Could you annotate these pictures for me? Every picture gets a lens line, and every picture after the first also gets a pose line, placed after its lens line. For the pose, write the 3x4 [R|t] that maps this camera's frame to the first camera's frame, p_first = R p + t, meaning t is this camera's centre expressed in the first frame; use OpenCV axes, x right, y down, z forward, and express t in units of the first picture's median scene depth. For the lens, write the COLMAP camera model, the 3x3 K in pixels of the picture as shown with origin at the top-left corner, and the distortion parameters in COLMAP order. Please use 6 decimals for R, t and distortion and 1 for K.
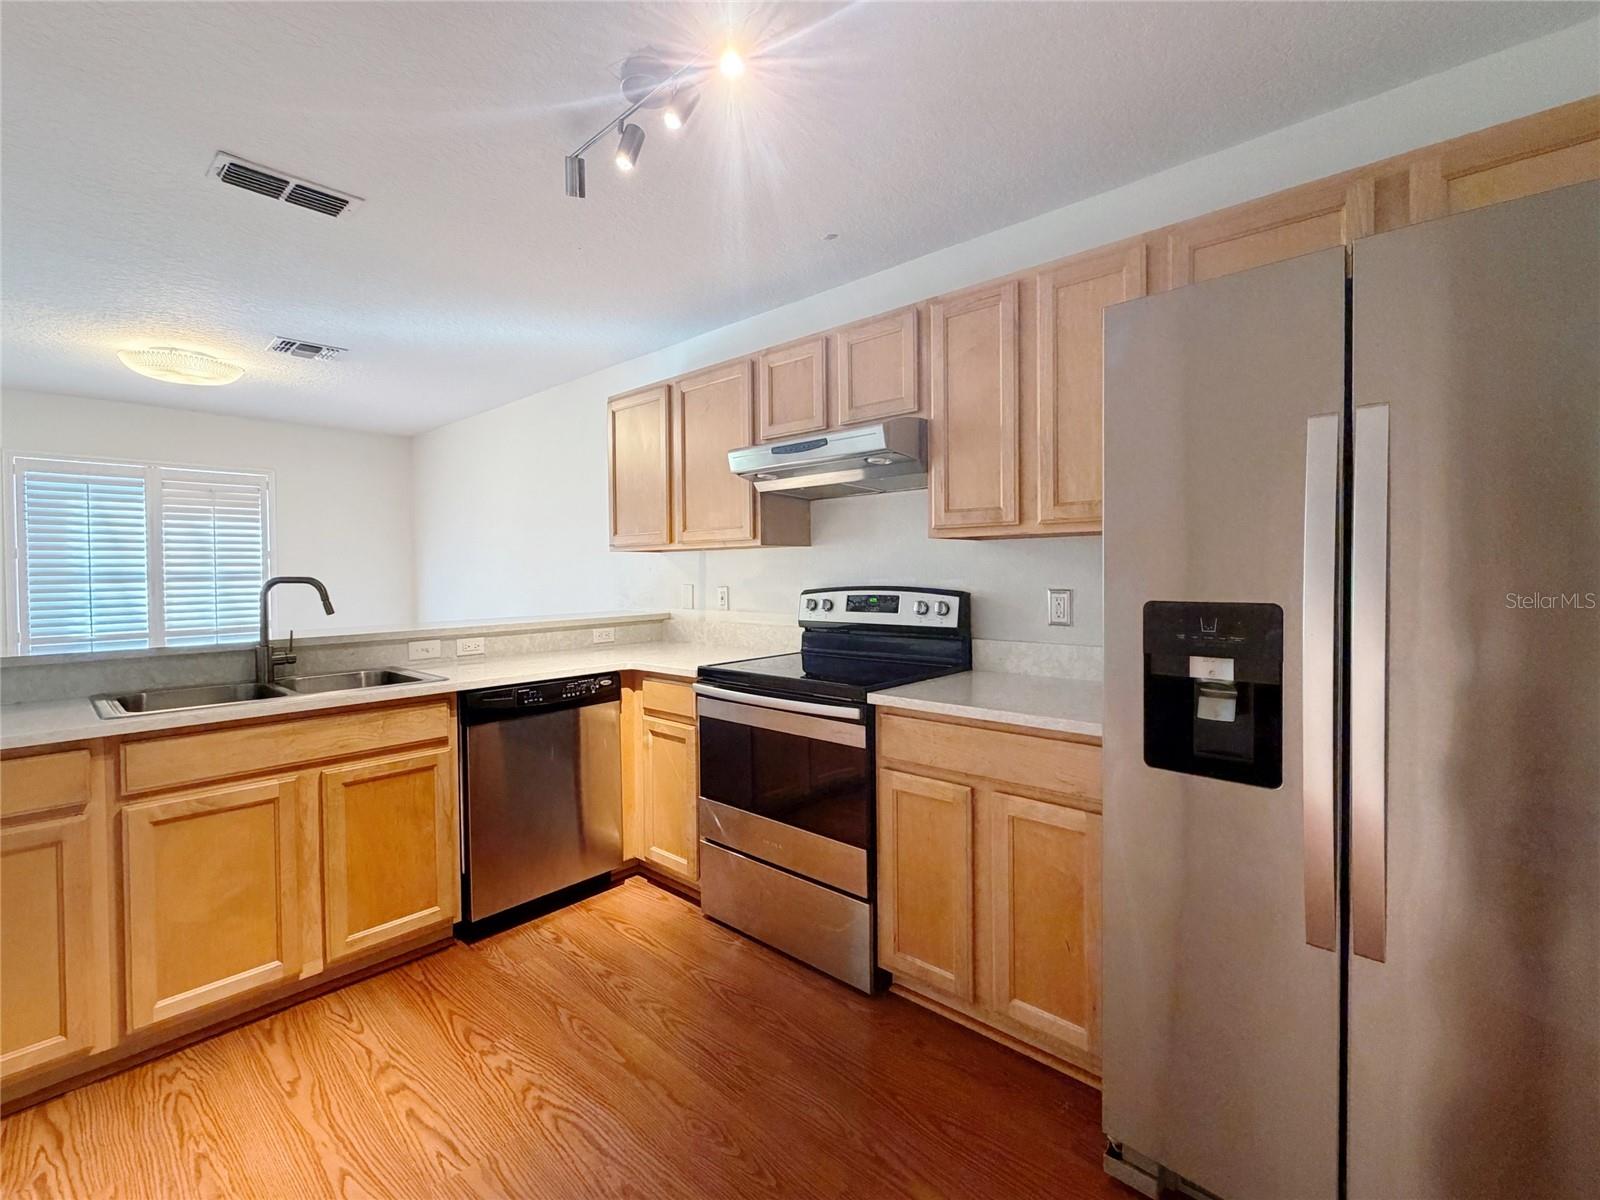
lens RADIAL K [[703.4, 0, 803.3], [0, 703.4, 581.6], [0, 0, 1]] dist [-0.002744, -0.000511]
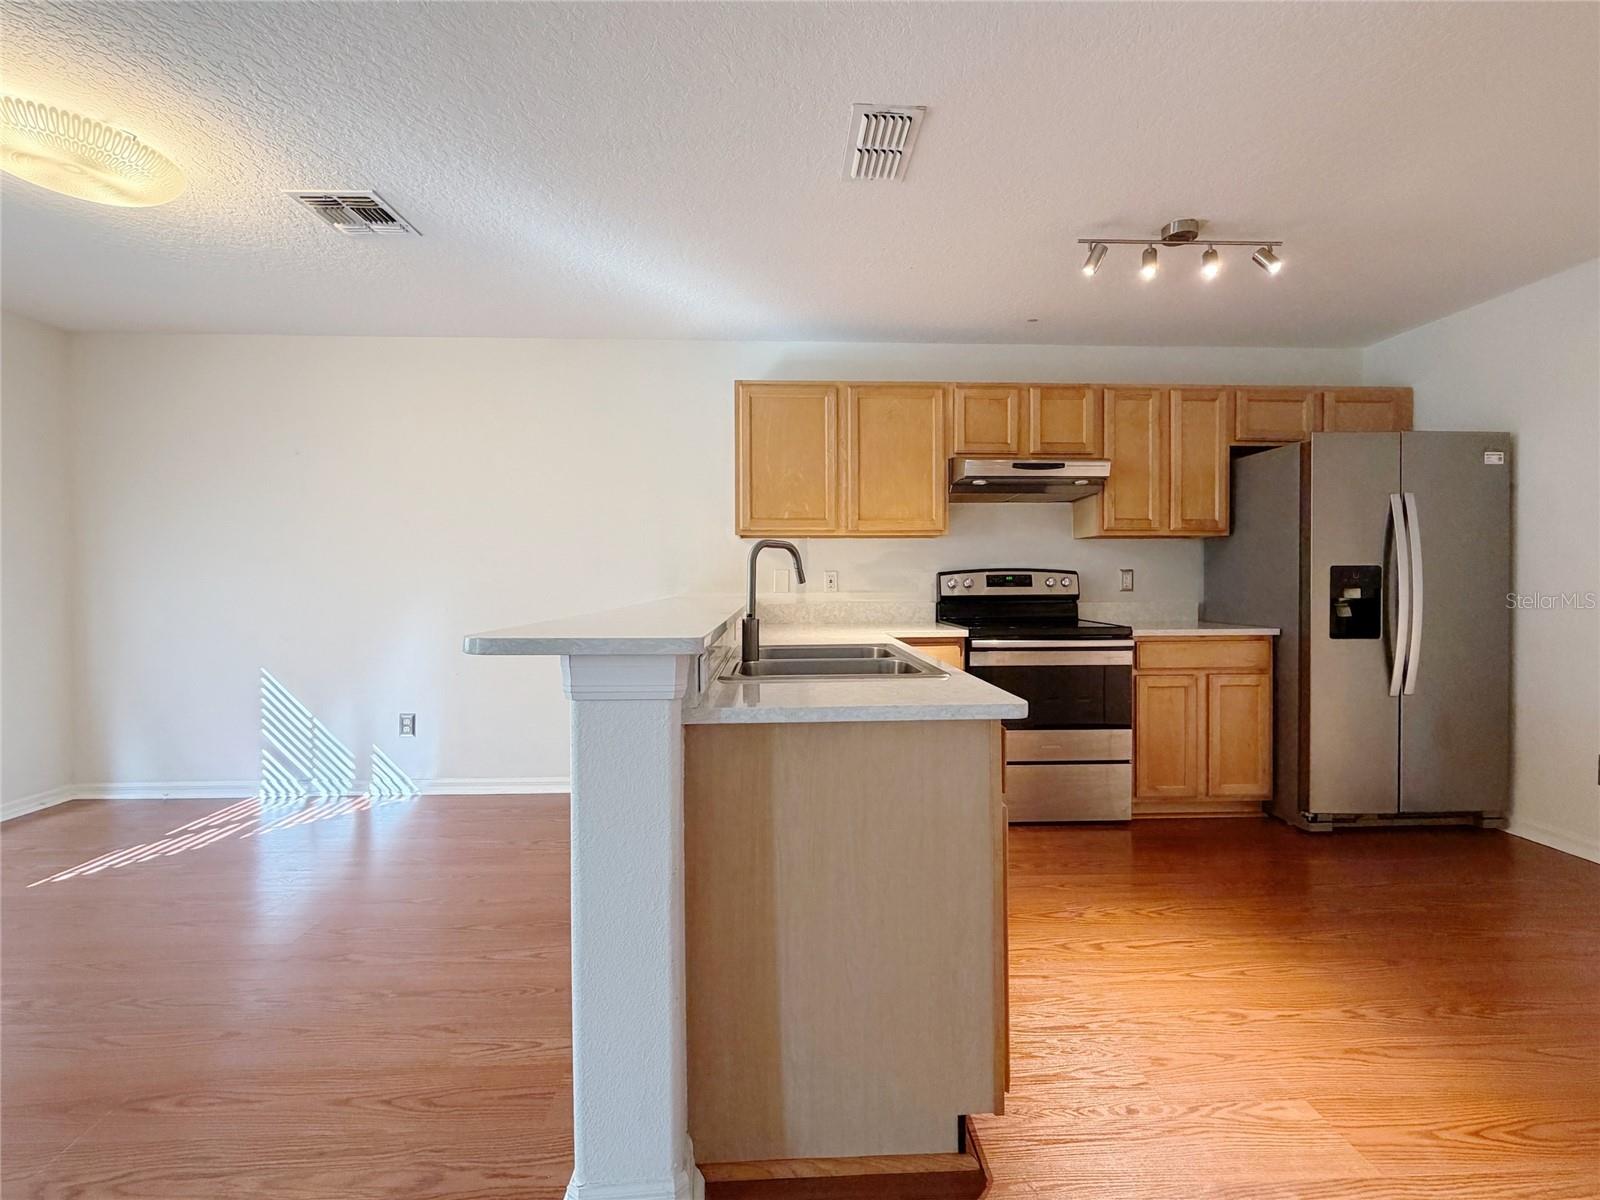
lens RADIAL K [[692.2, 0, 802.2], [0, 692.2, 587.6], [0, 0, 1]] dist [0.000444, 0.000332]
pose [[0.716448, 0.000970, 0.697640, -1.315924], [0.006356, 0.999948, -0.007918, 0.060258], [-0.697612, 0.010107, 0.716405, 0.339368]]
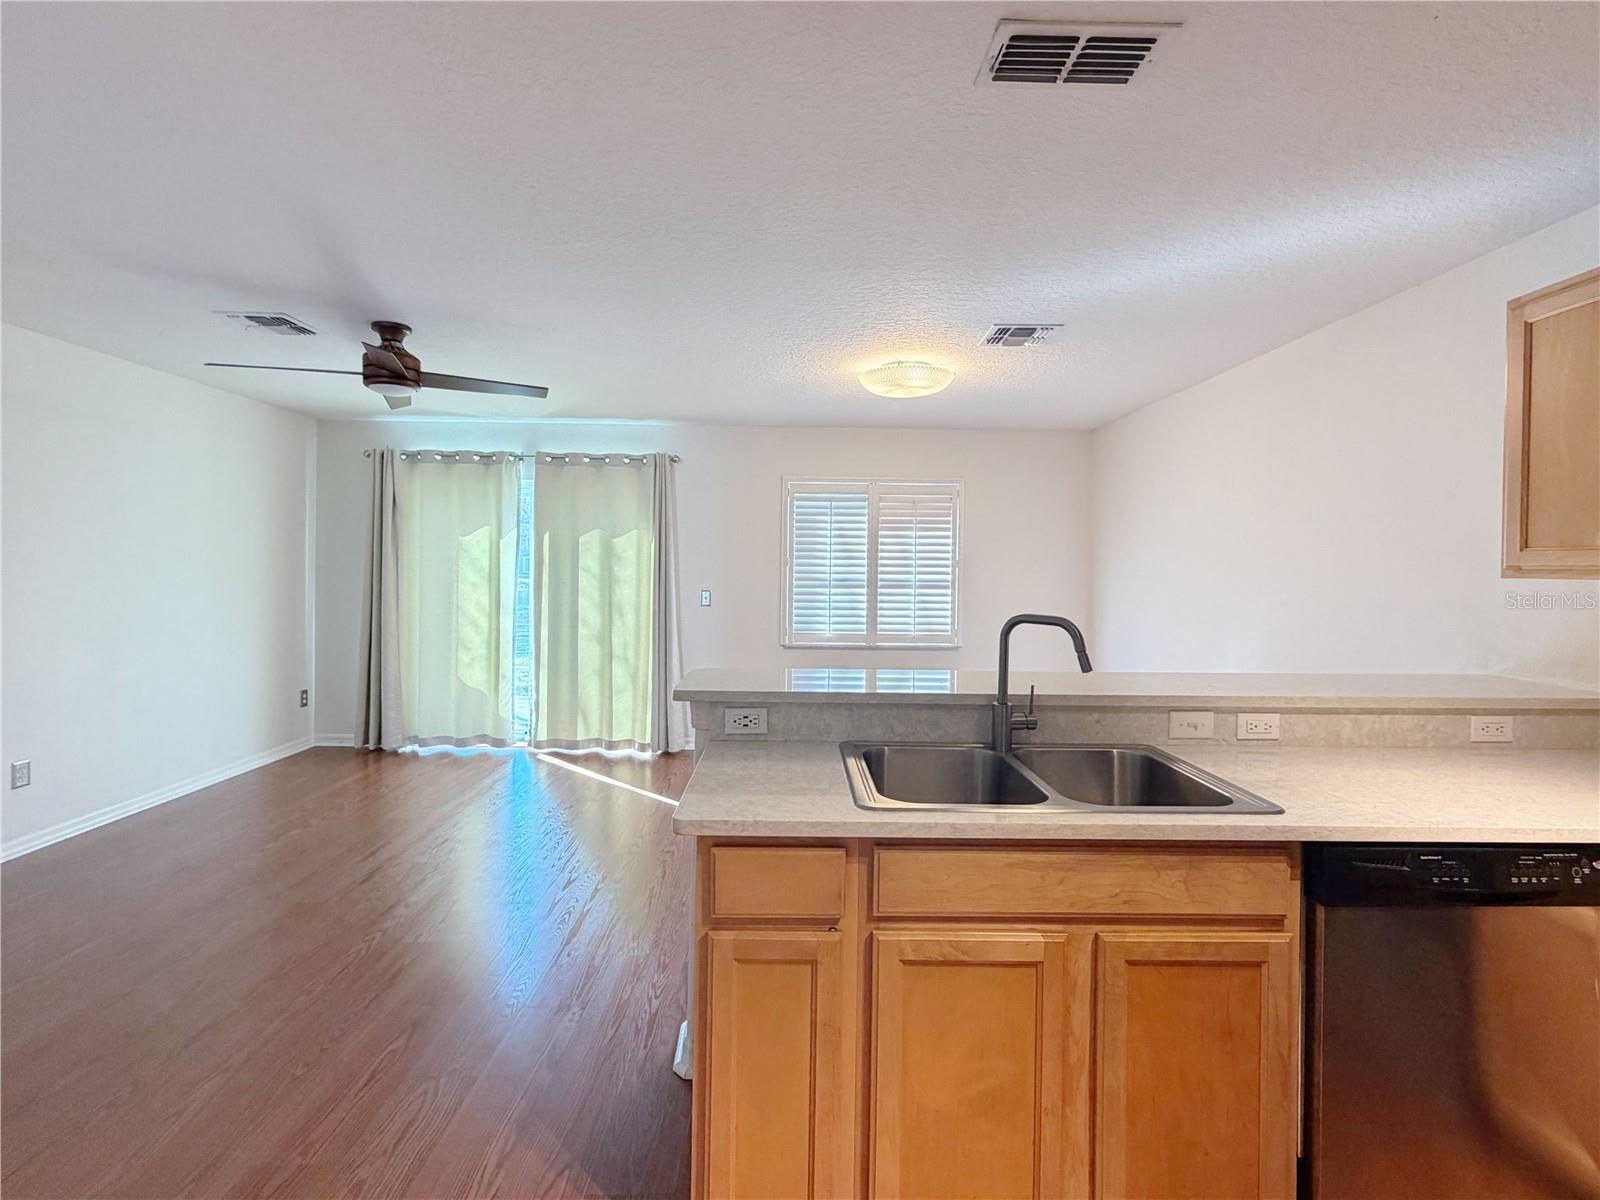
lens RADIAL K [[727.9, 0, 800.1], [0, 727.9, 572.9], [0, 0, 1]] dist [0.002440, -0.000322]
pose [[0.678234, 0.022390, -0.734505, -0.335689], [-0.030806, 0.999523, 0.002023, -0.045155], [0.734200, 0.021255, 0.678601, 0.294743]]
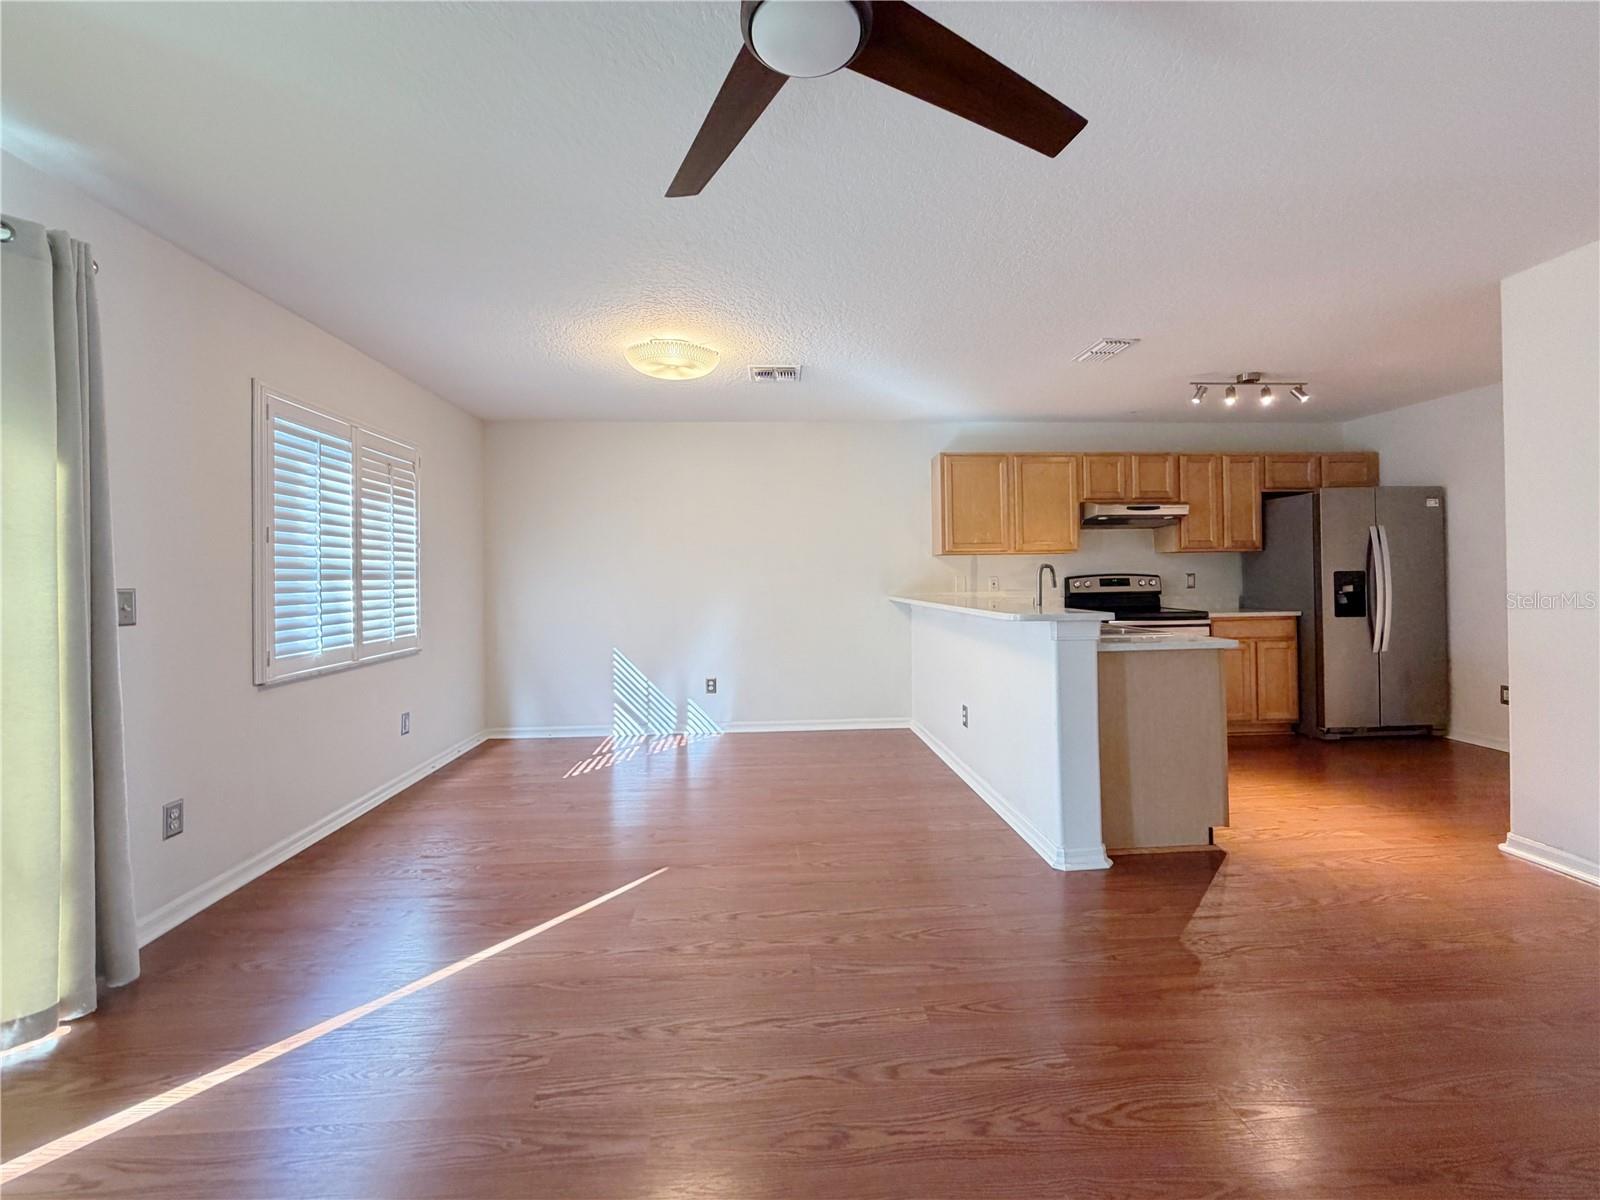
lens RADIAL K [[658.5, 0, 799.1], [0, 658.5, 572.7], [0, 0, 1]] dist [0.000437, 0.000135]
pose [[0.702581, 0.005378, 0.711583, -2.208530], [0.018444, 0.999498, -0.025764, 0.040978], [-0.711365, 0.031226, 0.702129, 0.333450]]
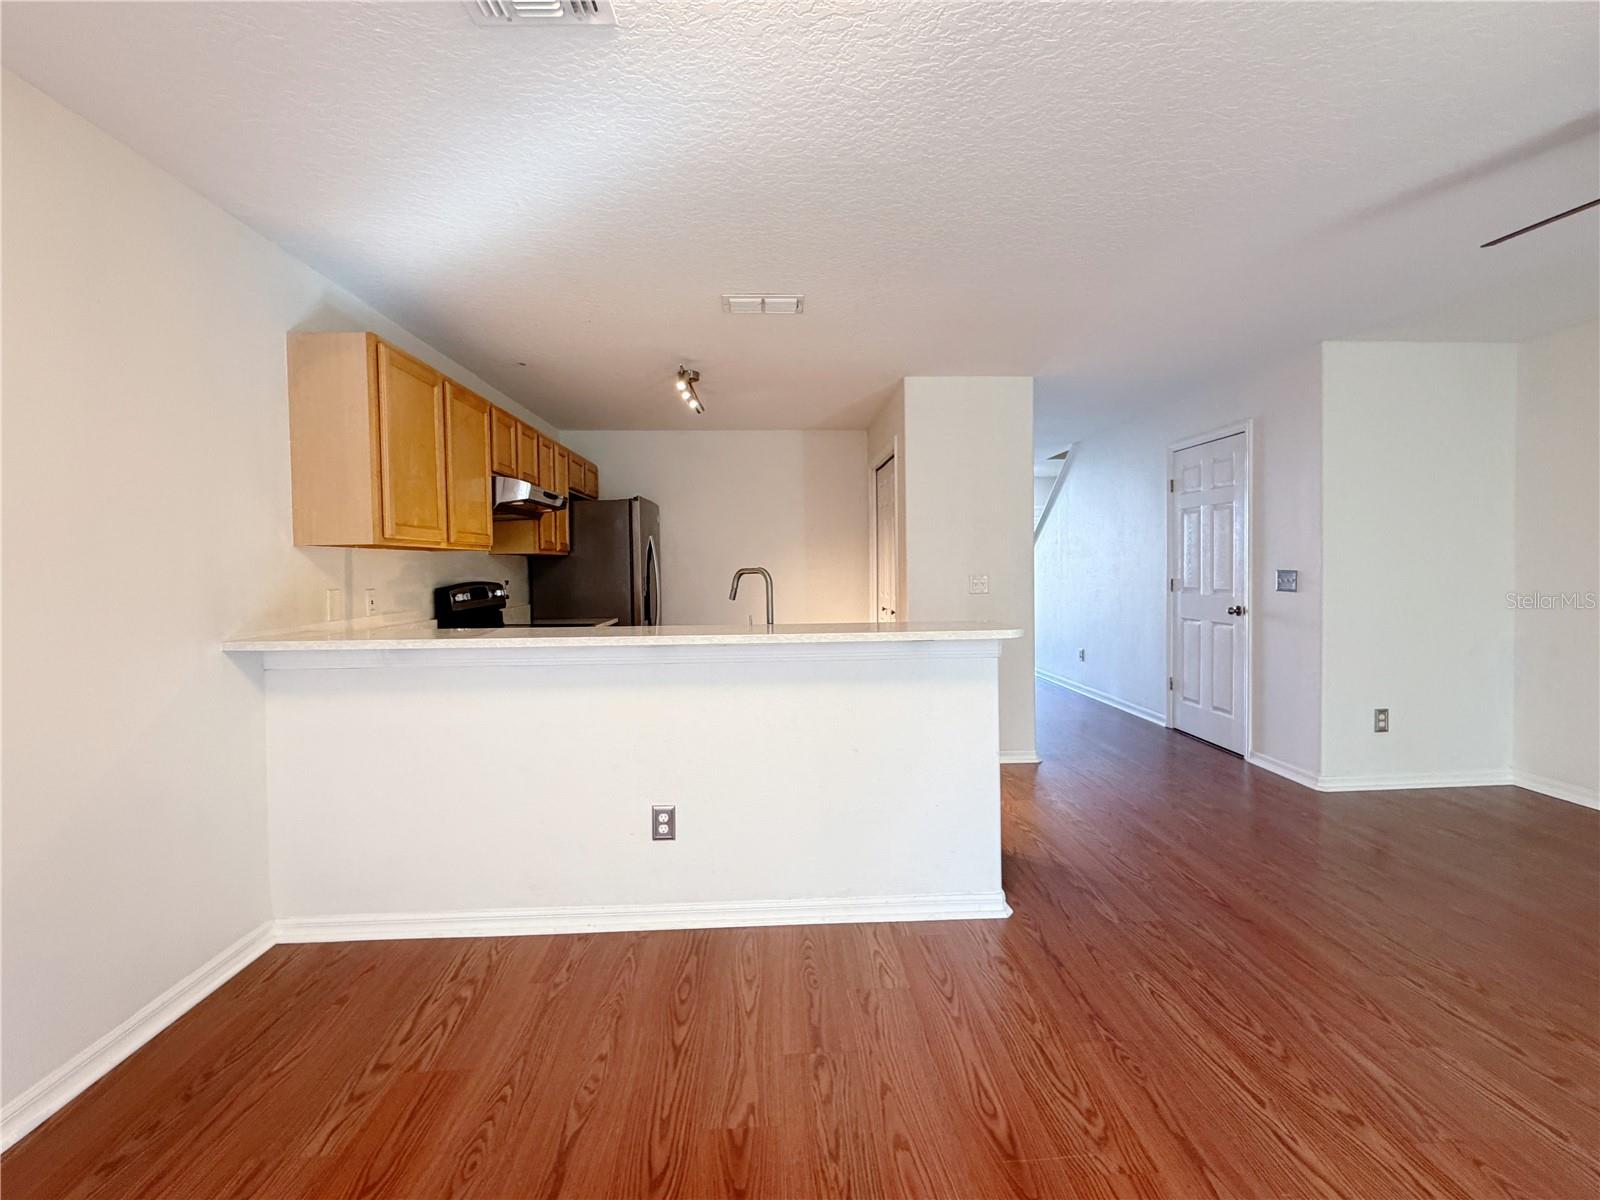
lens RADIAL K [[727.9, 0, 800.1], [0, 727.9, 572.9], [0, 0, 1]] dist [0.002440, -0.000322]
pose [[-0.698135, 0.013309, 0.715843, -1.658276], [0.033578, 0.999336, 0.014167, -0.012527], [-0.715179, 0.033927, -0.698118, 1.795024]]
